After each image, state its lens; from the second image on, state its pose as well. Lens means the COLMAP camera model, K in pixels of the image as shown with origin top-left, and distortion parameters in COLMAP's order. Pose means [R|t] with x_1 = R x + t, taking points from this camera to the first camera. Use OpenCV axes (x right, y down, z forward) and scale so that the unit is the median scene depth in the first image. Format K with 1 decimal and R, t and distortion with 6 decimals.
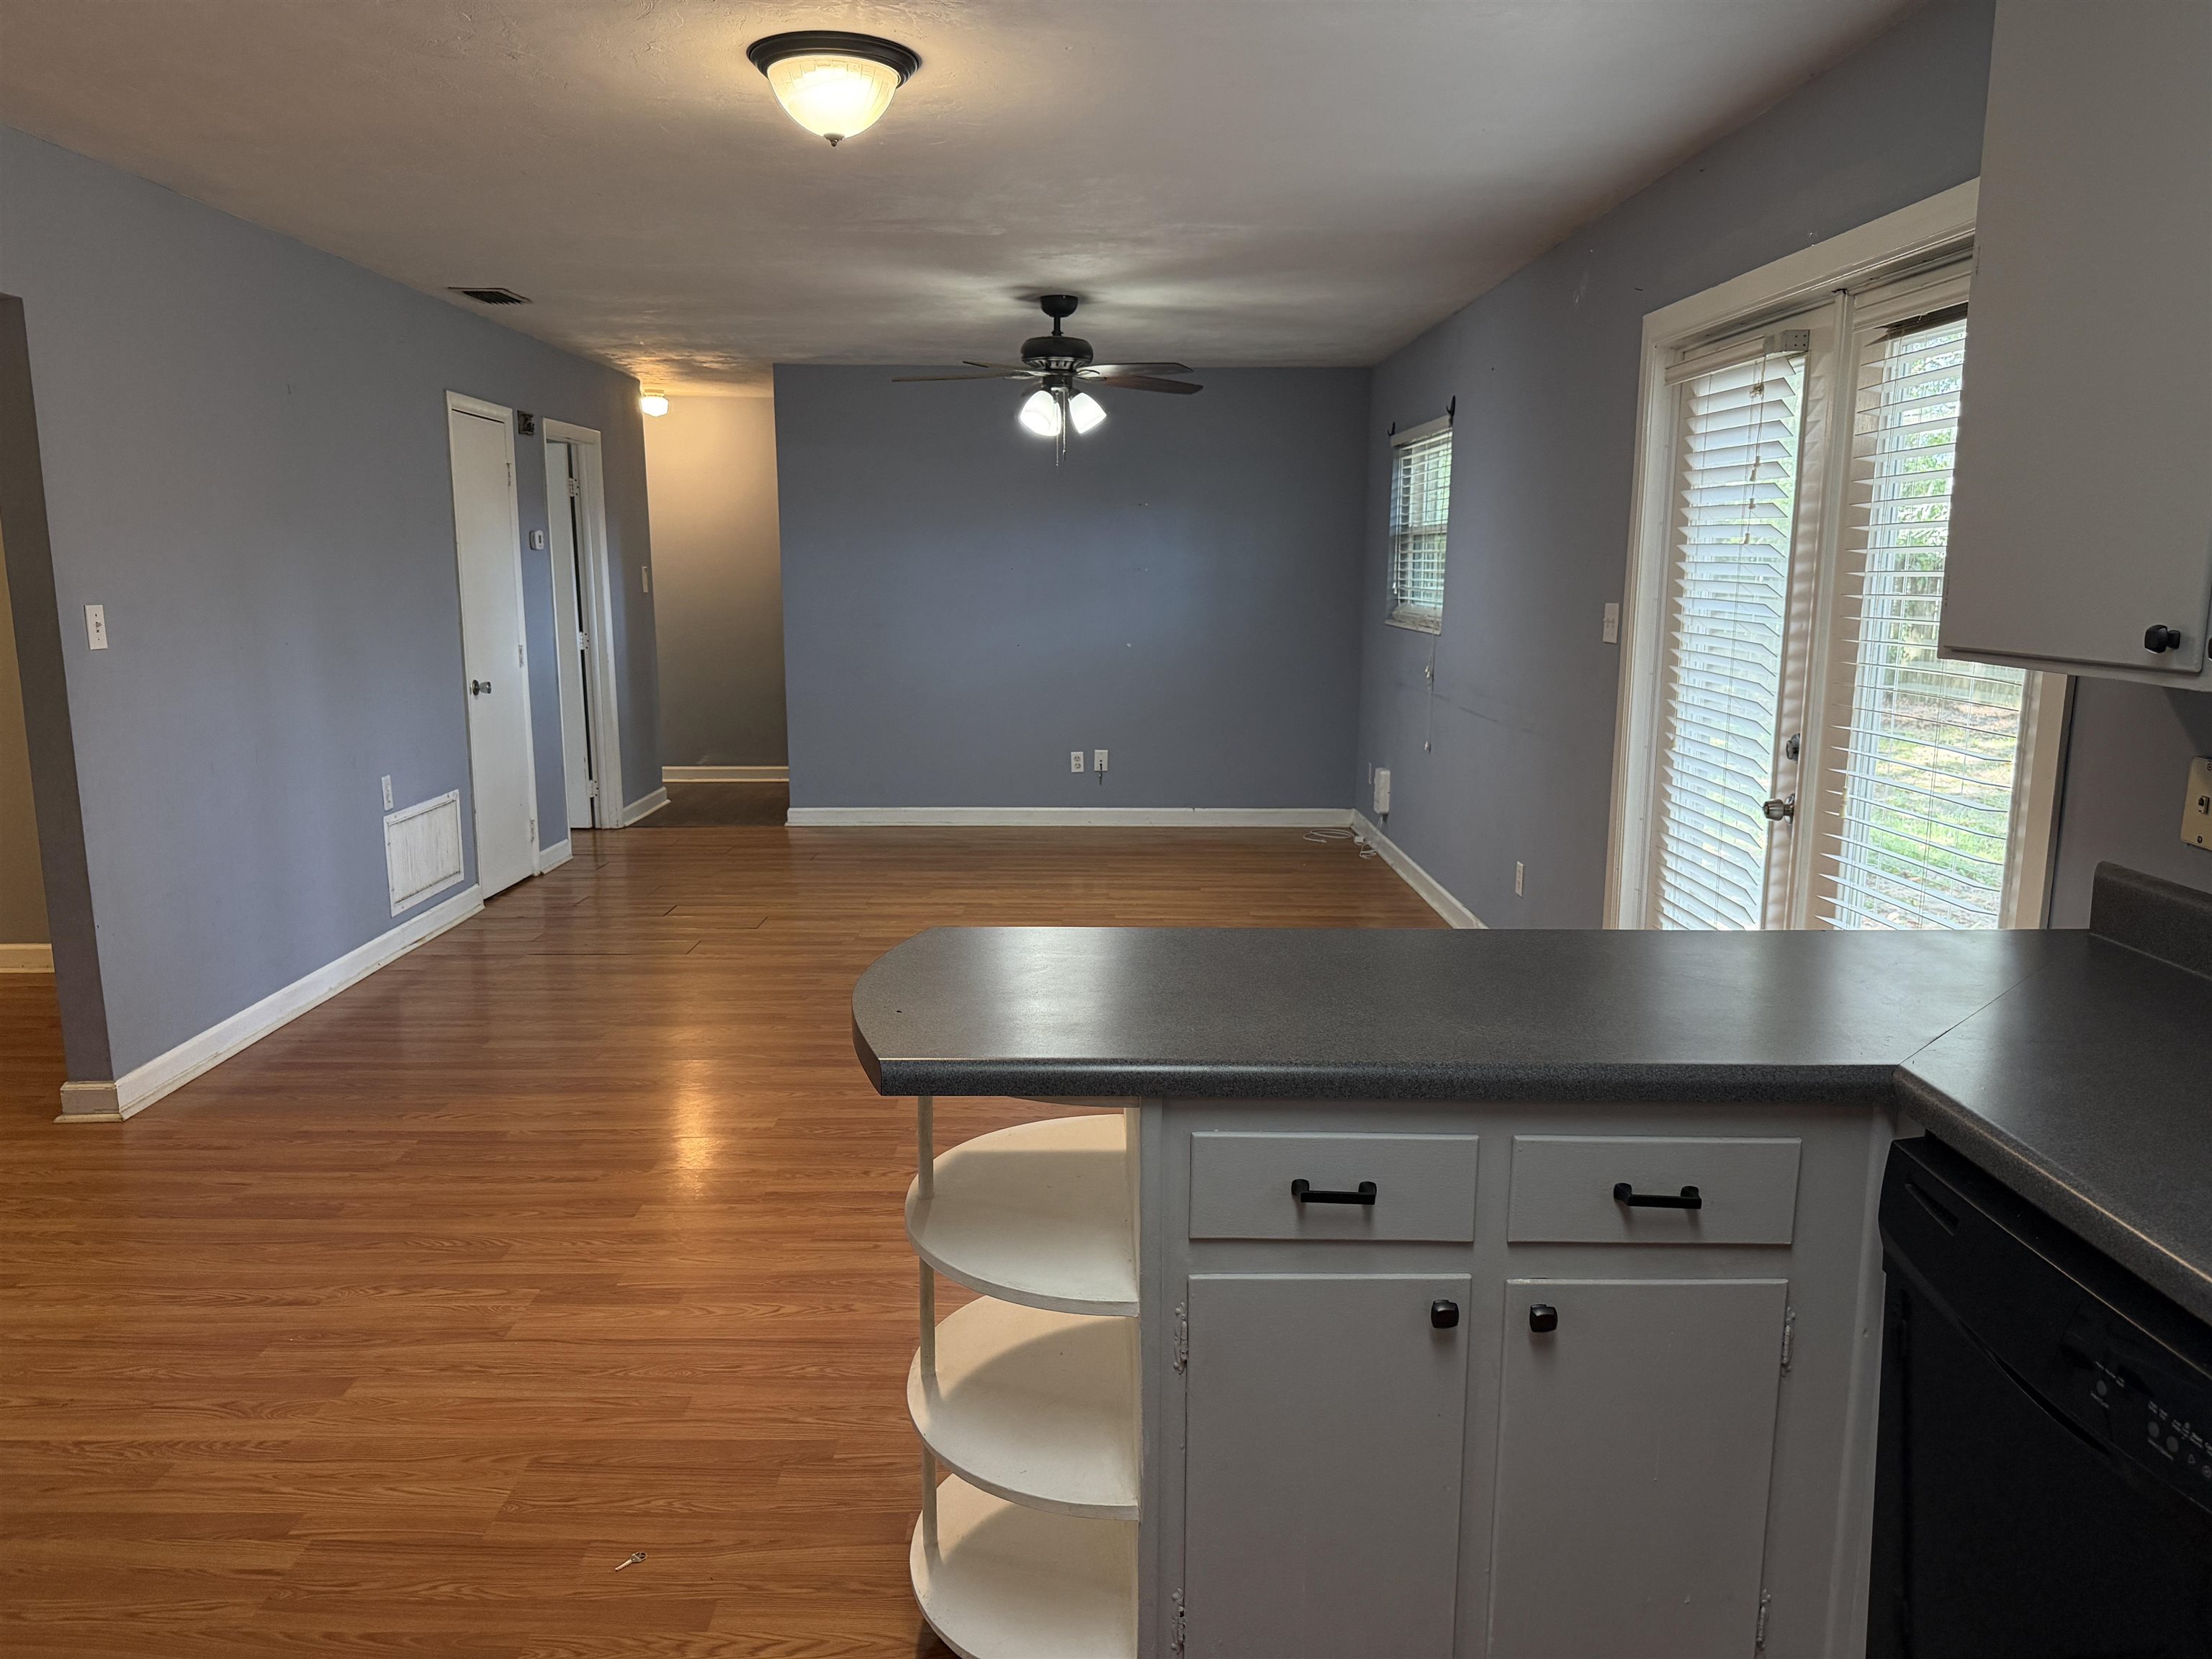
lens RADIAL K [[1573.8, 0, 1089.8], [0, 1573.8, 819.3], [0, 0, 1]] dist [0.011933, -0.002376]
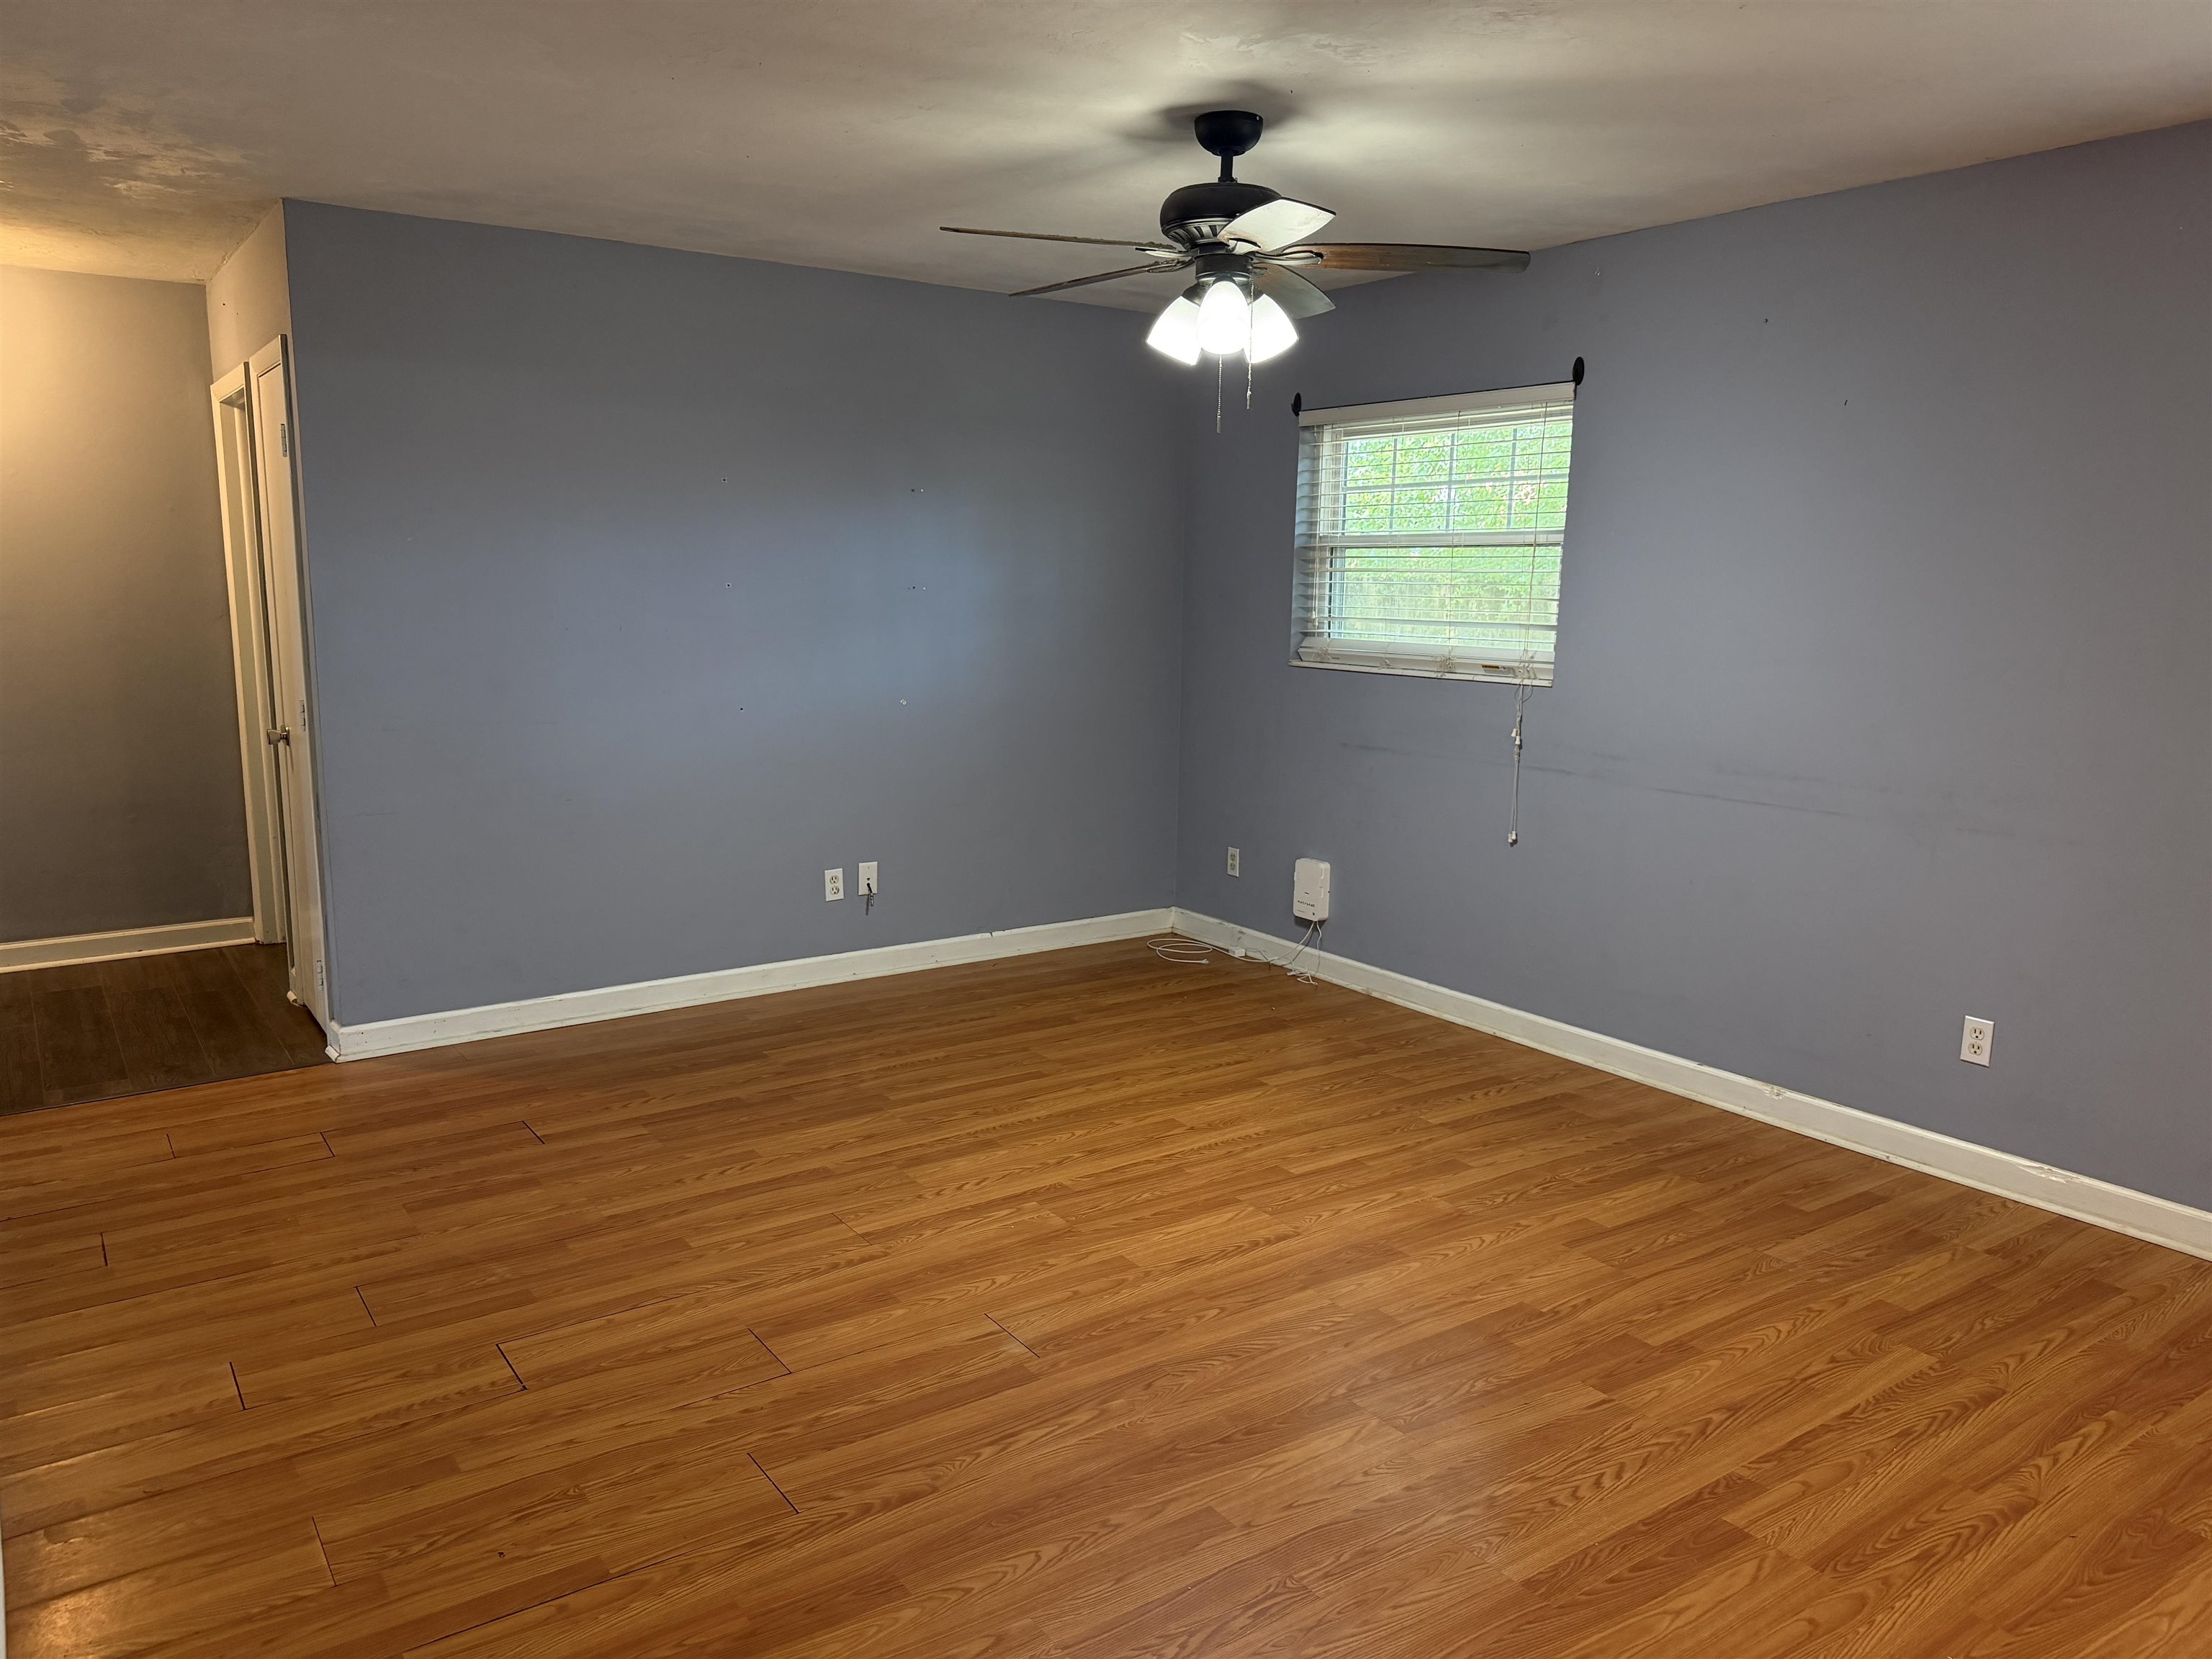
lens RADIAL K [[1555.9, 0, 1084.4], [0, 1555.9, 809.5], [0, 0, 1]] dist [0.040364, -0.045227]
pose [[0.823826, -0.076653, 0.561636, -0.313173], [0.079736, 0.996634, 0.019062, -0.079187], [-0.561207, 0.029079, 0.827165, 0.453674]]
